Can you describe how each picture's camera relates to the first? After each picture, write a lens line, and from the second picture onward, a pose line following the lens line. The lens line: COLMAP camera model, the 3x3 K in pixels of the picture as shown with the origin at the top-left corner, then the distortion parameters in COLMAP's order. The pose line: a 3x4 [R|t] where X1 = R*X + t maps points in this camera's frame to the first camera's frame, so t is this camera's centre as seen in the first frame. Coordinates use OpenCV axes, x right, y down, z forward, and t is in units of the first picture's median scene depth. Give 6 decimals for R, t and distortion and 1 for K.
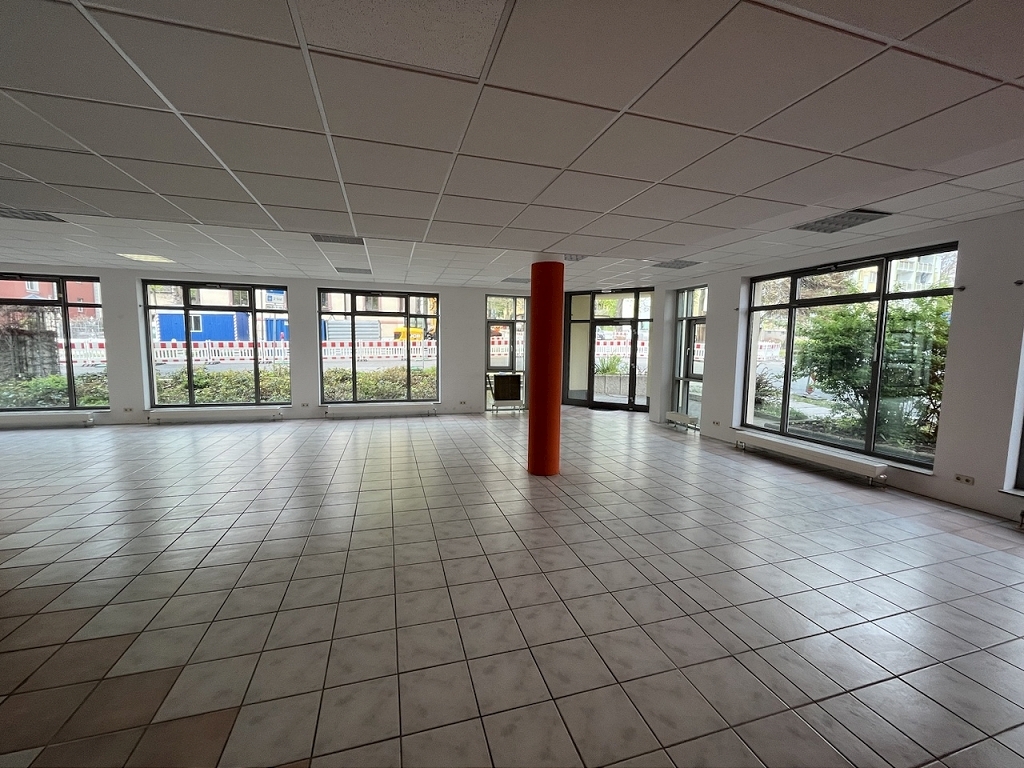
lens RADIAL K [[413.4, 0, 510.3], [0, 413.4, 386.6], [0, 0, 1]] dist [-0.001392, -0.000380]
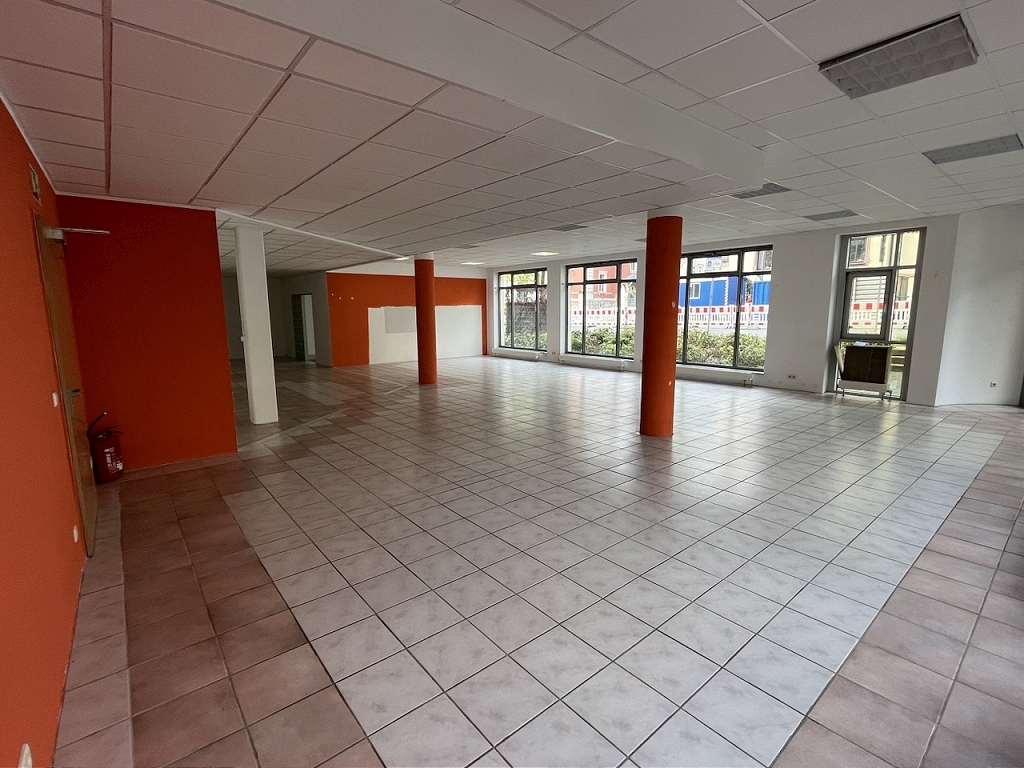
lens RADIAL K [[475.4, 0, 514.8], [0, 475.4, 381.3], [0, 0, 1]] dist [0.006957, -0.001159]
pose [[0.399149, 0.123104, -0.908584, 0.498816], [-0.079566, 0.991858, 0.099432, -0.001457], [0.913427, 0.032604, 0.405694, 0.118619]]
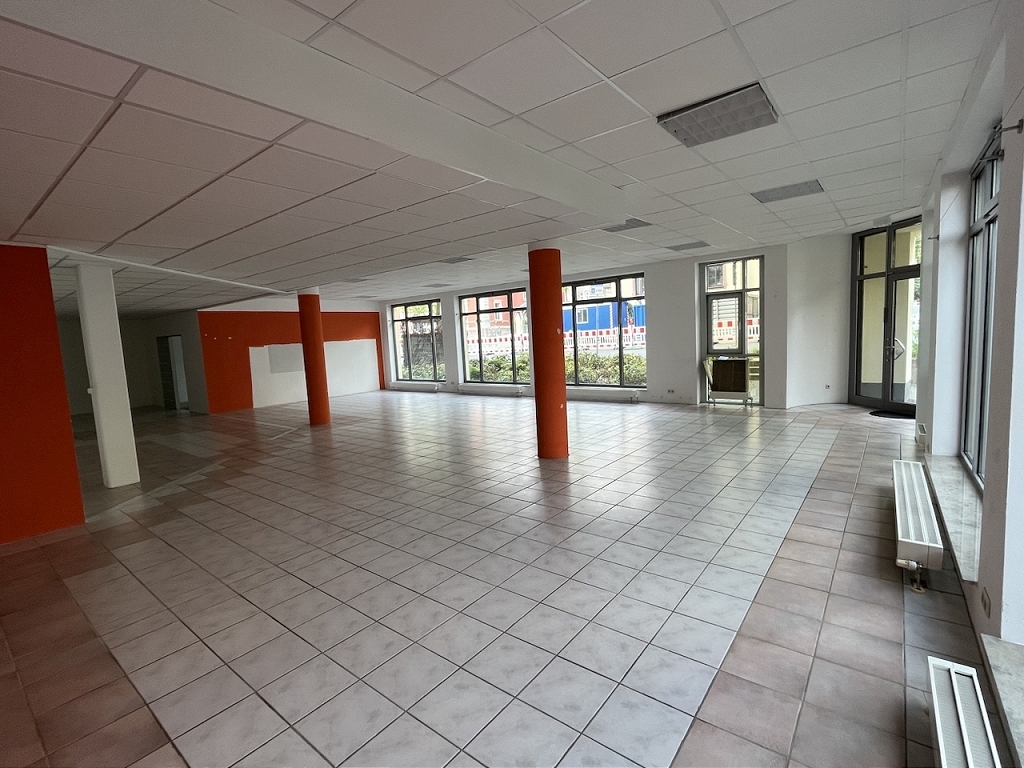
lens RADIAL K [[475.4, 0, 508.2], [0, 475.4, 382.8], [0, 0, 1]] dist [0.006957, -0.001159]
pose [[0.569129, 0.039343, -0.821307, 0.502469], [-0.022028, 0.999226, 0.032601, -0.004072], [0.821953, -0.000463, 0.569555, 0.127121]]
